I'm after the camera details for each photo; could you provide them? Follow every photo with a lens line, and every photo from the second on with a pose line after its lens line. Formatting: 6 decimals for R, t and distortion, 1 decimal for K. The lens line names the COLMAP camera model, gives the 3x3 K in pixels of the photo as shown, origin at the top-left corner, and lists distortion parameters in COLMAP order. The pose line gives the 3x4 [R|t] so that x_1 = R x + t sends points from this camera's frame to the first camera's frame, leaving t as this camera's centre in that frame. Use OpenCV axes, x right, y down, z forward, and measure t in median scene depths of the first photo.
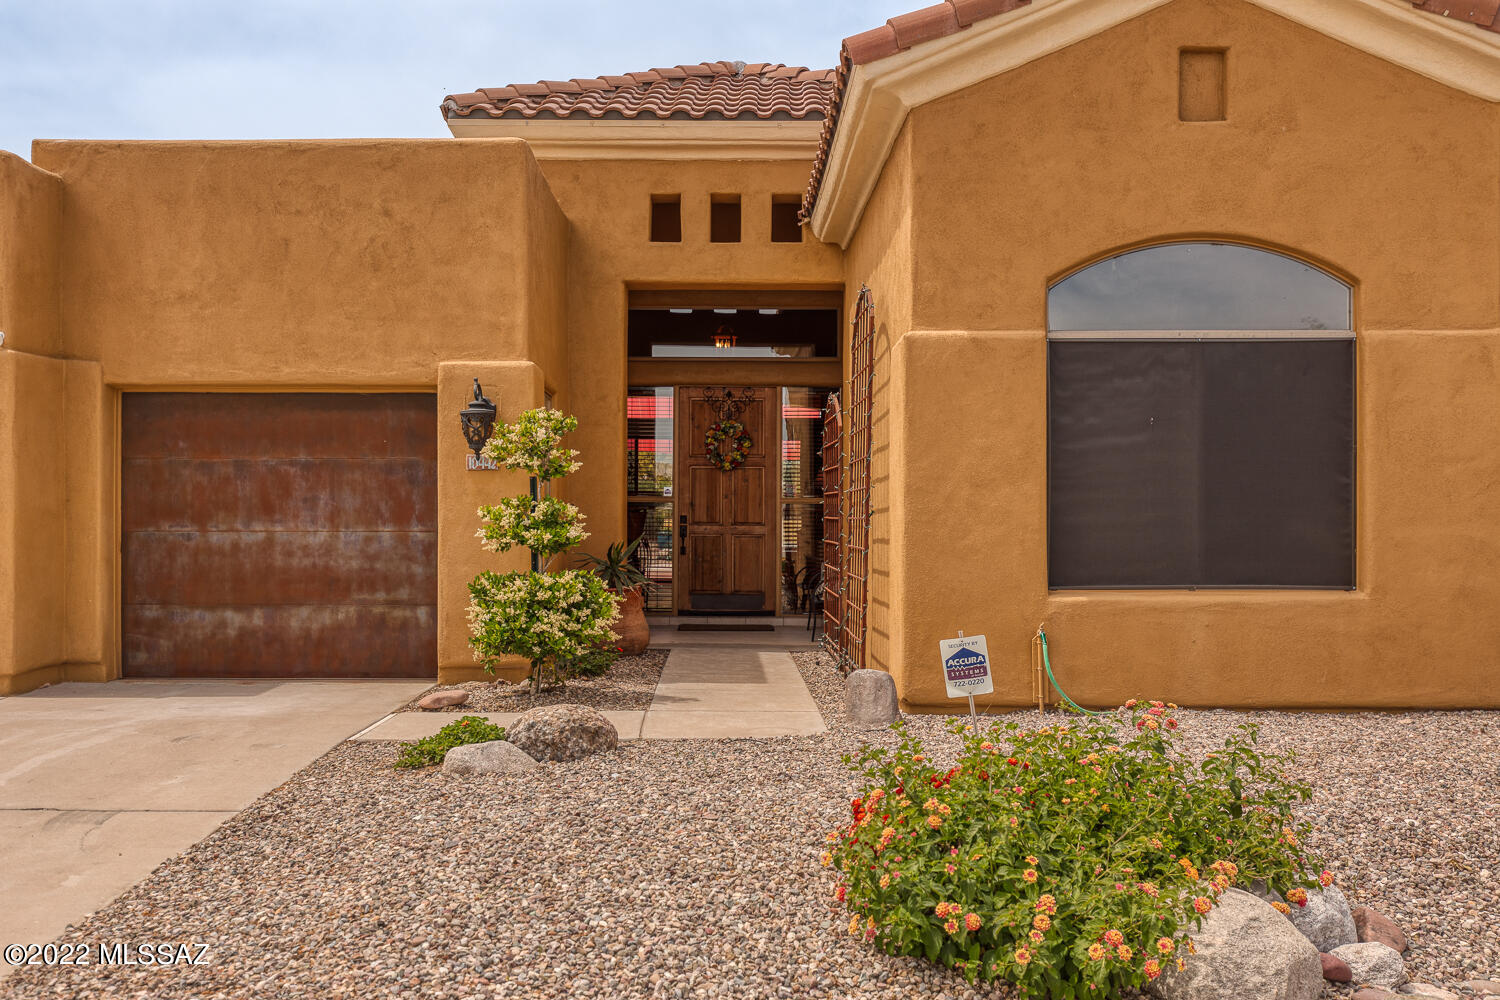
lens RADIAL K [[1494.7, 0, 687.5], [0, 1494.7, 502.9], [0, 0, 1]] dist [0.006839, 0.000000]
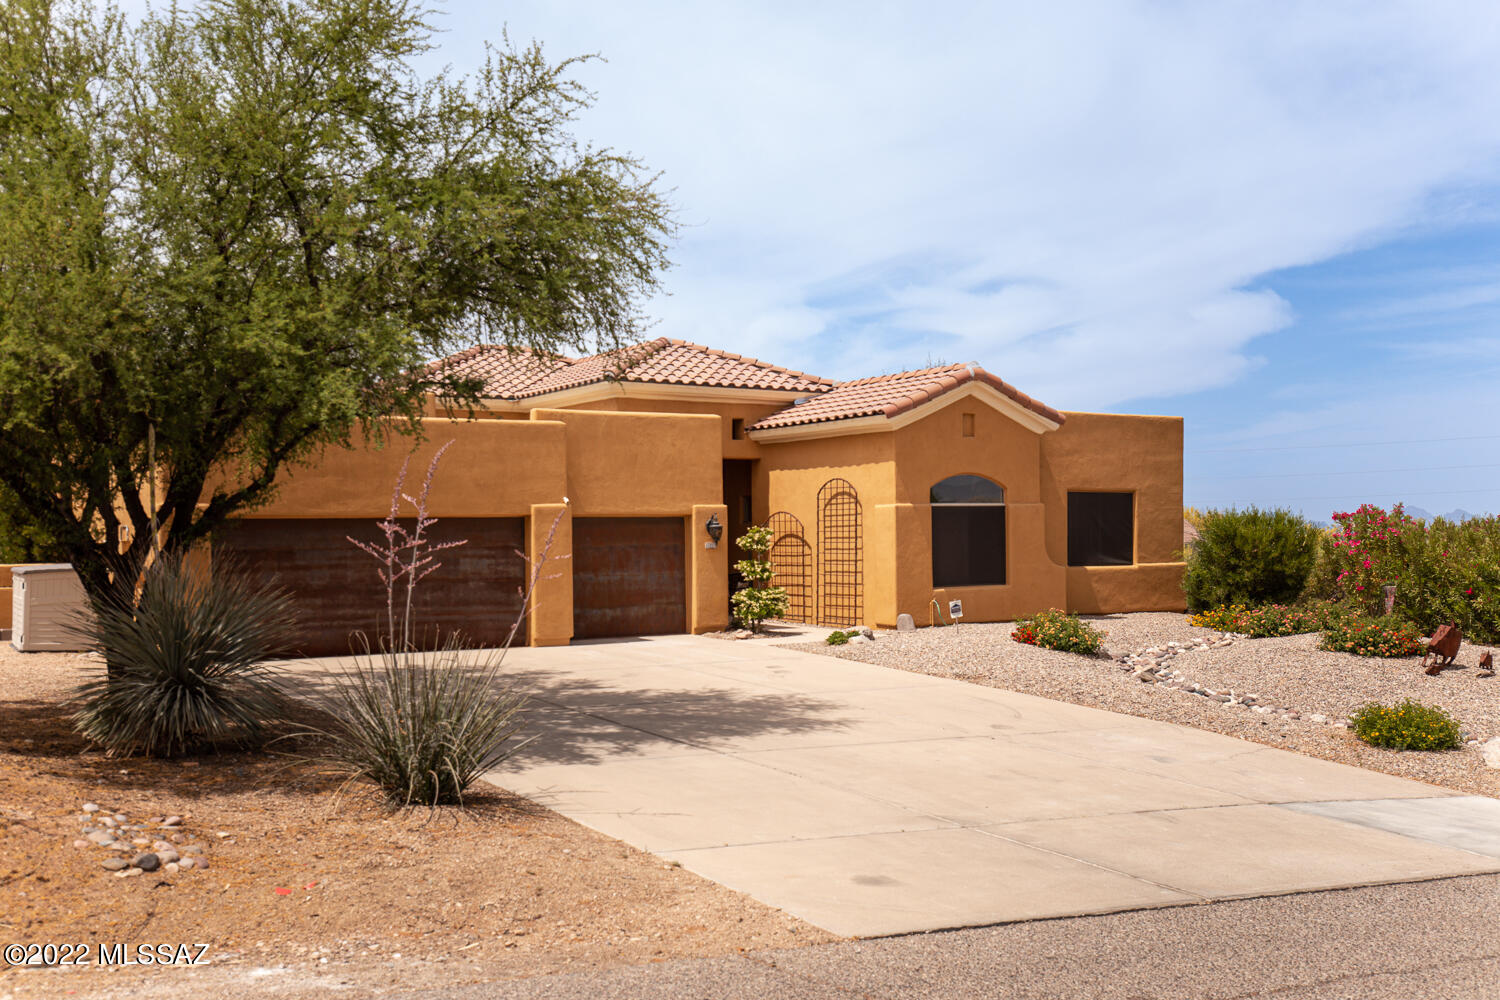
lens RADIAL K [[1494.7, 0, 740.6], [0, 1494.7, 508.8], [0, 0, 1]] dist [0.006839, 0.000000]
pose [[0.841846, -0.005189, 0.539692, -1.430616], [0.006662, 0.999978, -0.000777, -0.085504], [-0.539676, 0.004250, 0.841862, -1.130013]]
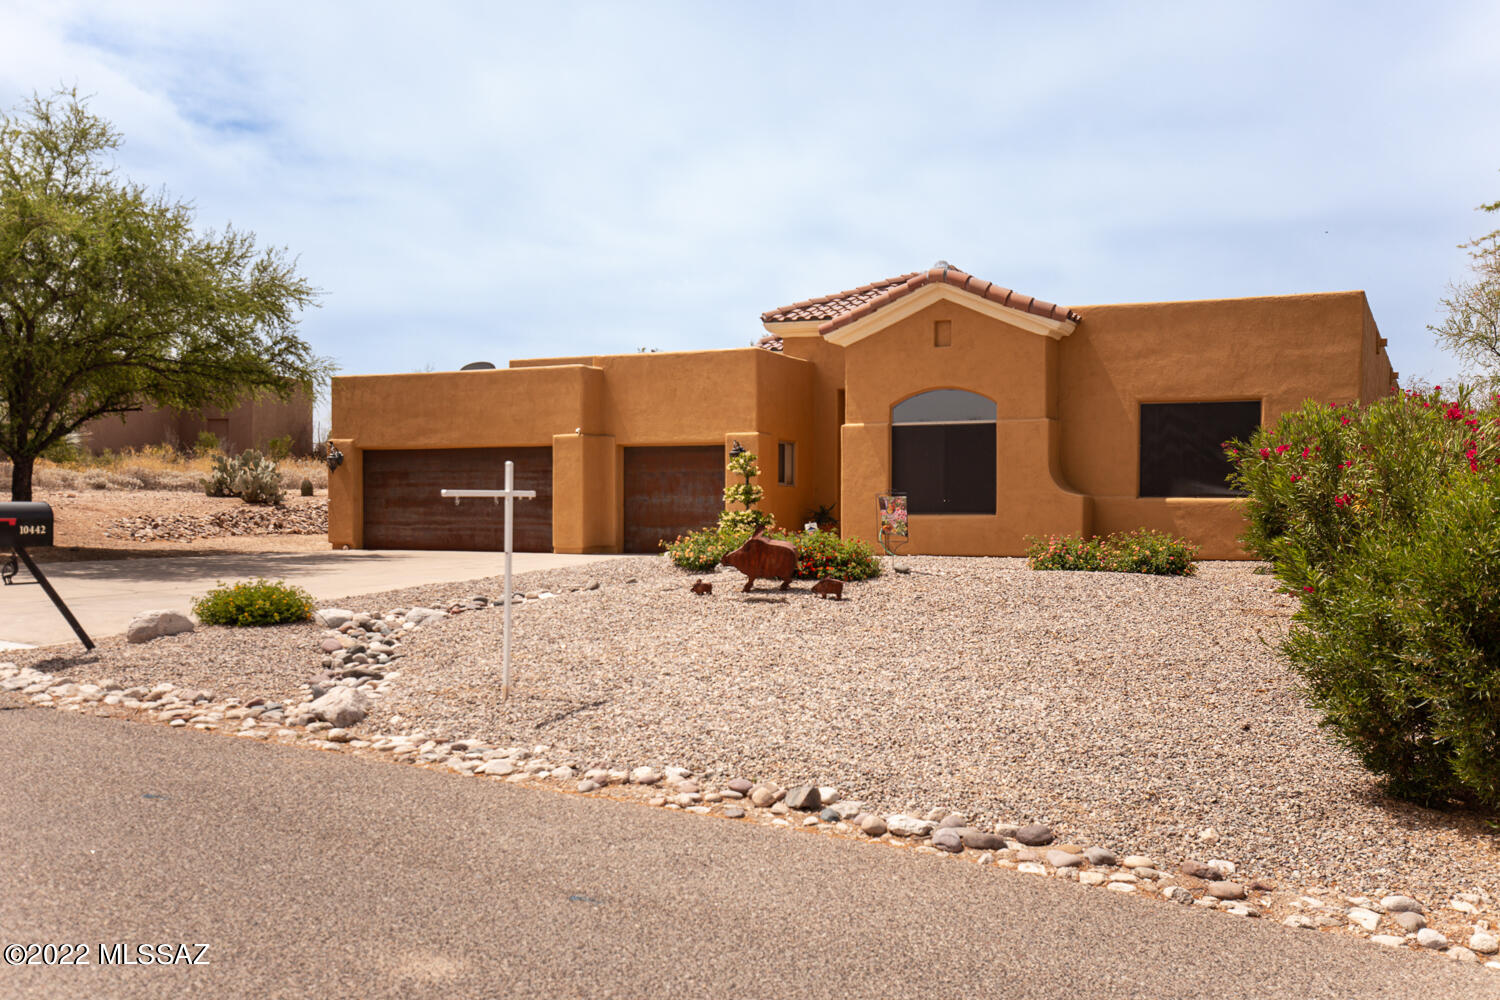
lens RADIAL K [[1494.7, 0, 704.0], [0, 1494.7, 491.7], [0, 0, 1]] dist [0.006839, 0.000000]
pose [[0.901659, -0.006705, -0.432396, 0.933240], [0.002292, 0.999940, -0.010727, 0.036457], [0.432442, 0.008681, 0.901620, -1.389434]]
